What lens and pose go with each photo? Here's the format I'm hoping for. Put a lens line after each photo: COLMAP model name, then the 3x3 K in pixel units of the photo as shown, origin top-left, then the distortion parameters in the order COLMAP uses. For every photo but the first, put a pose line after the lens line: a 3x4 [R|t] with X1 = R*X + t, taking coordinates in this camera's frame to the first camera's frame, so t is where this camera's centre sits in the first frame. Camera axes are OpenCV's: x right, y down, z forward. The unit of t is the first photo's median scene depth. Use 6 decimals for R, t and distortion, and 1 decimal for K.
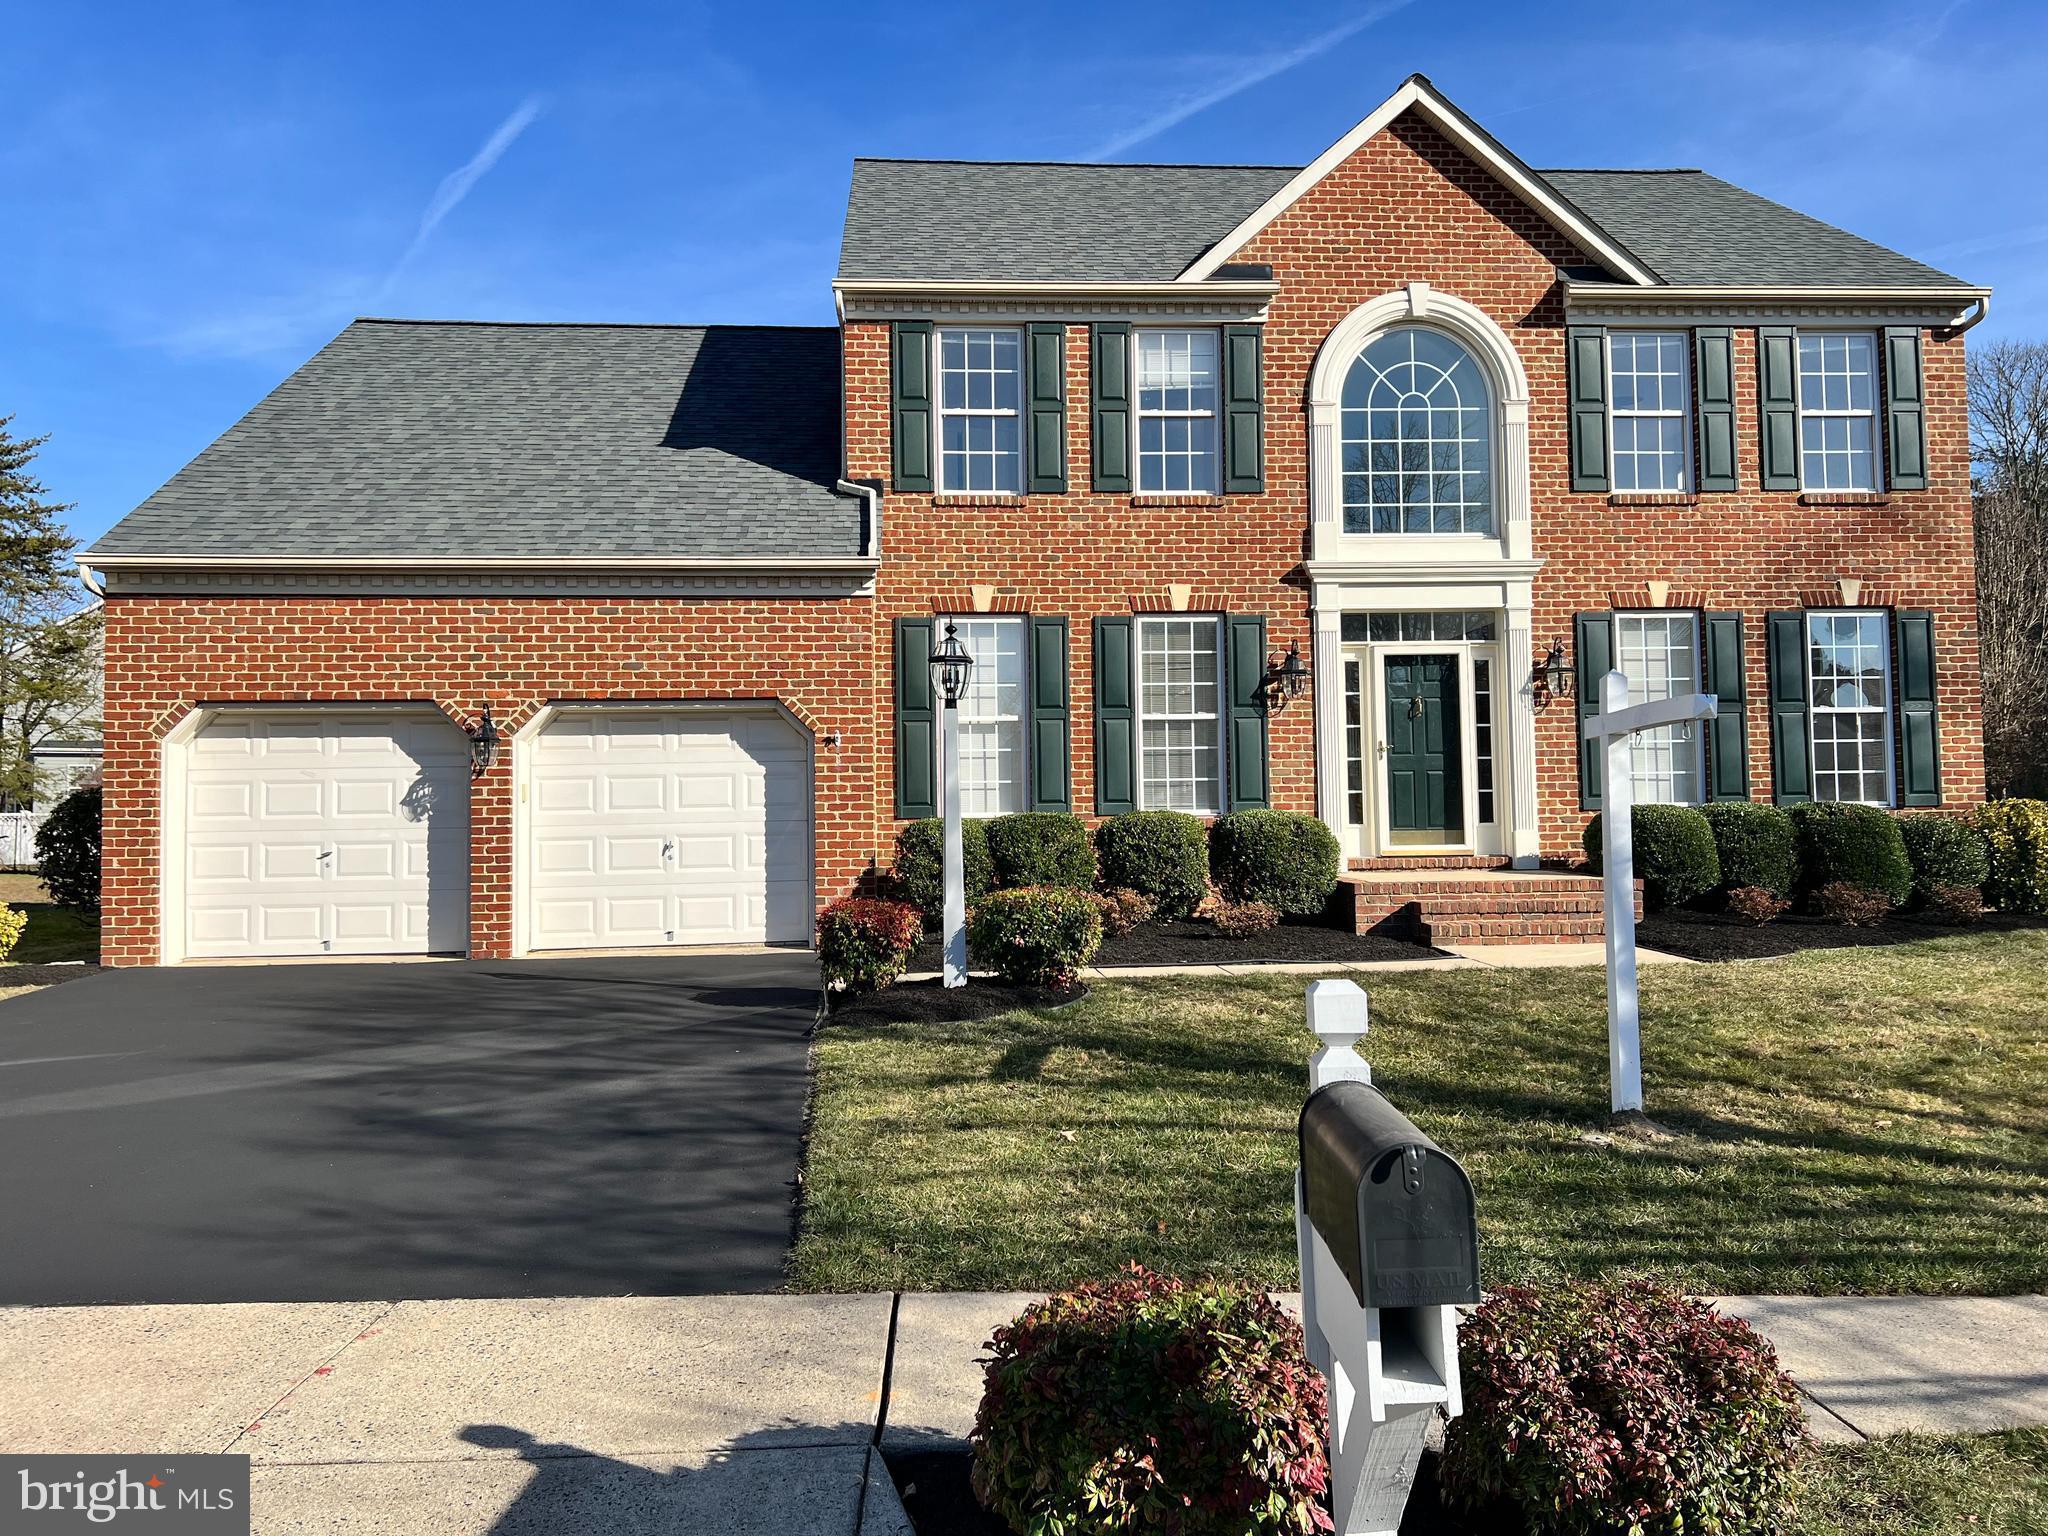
lens RADIAL K [[1603.9, 0, 1023.6], [0, 1603.9, 781.0], [0, 0, 1]] dist [0.064267, -0.057762]
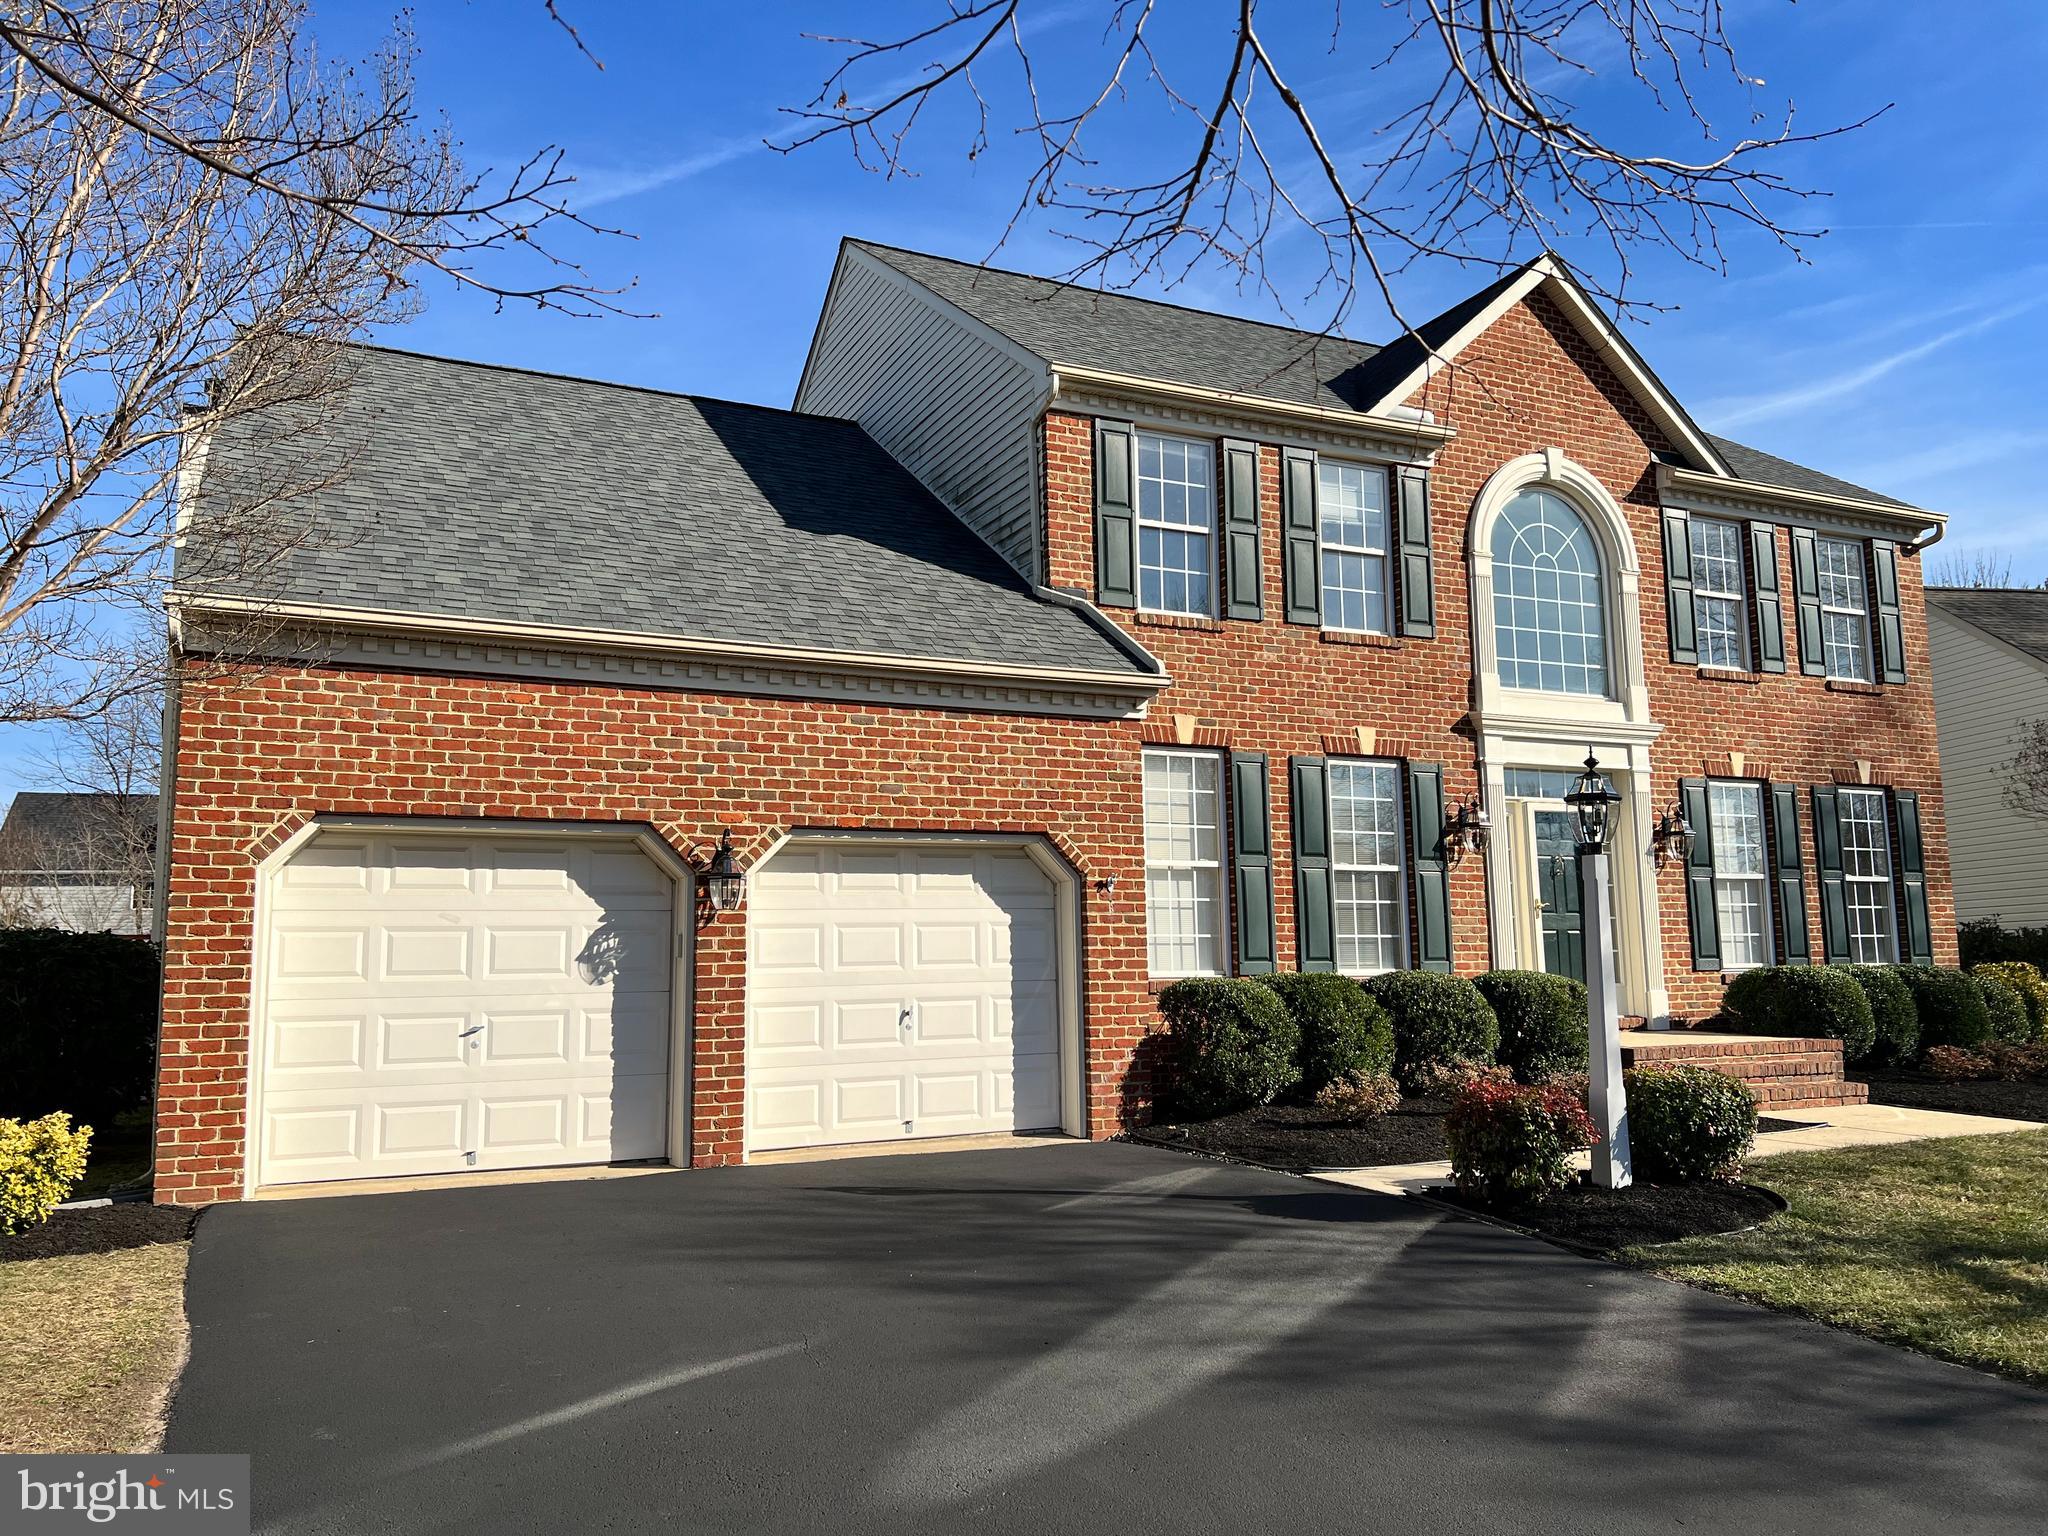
lens RADIAL K [[1603.9, 0, 1025.7], [0, 1603.9, 777.7], [0, 0, 1]] dist [0.064267, -0.057762]
pose [[0.924607, 0.046732, 0.378045, -0.444576], [-0.009643, 0.994999, -0.099413, 0.002453], [-0.380800, 0.088273, 0.920434, 0.212813]]
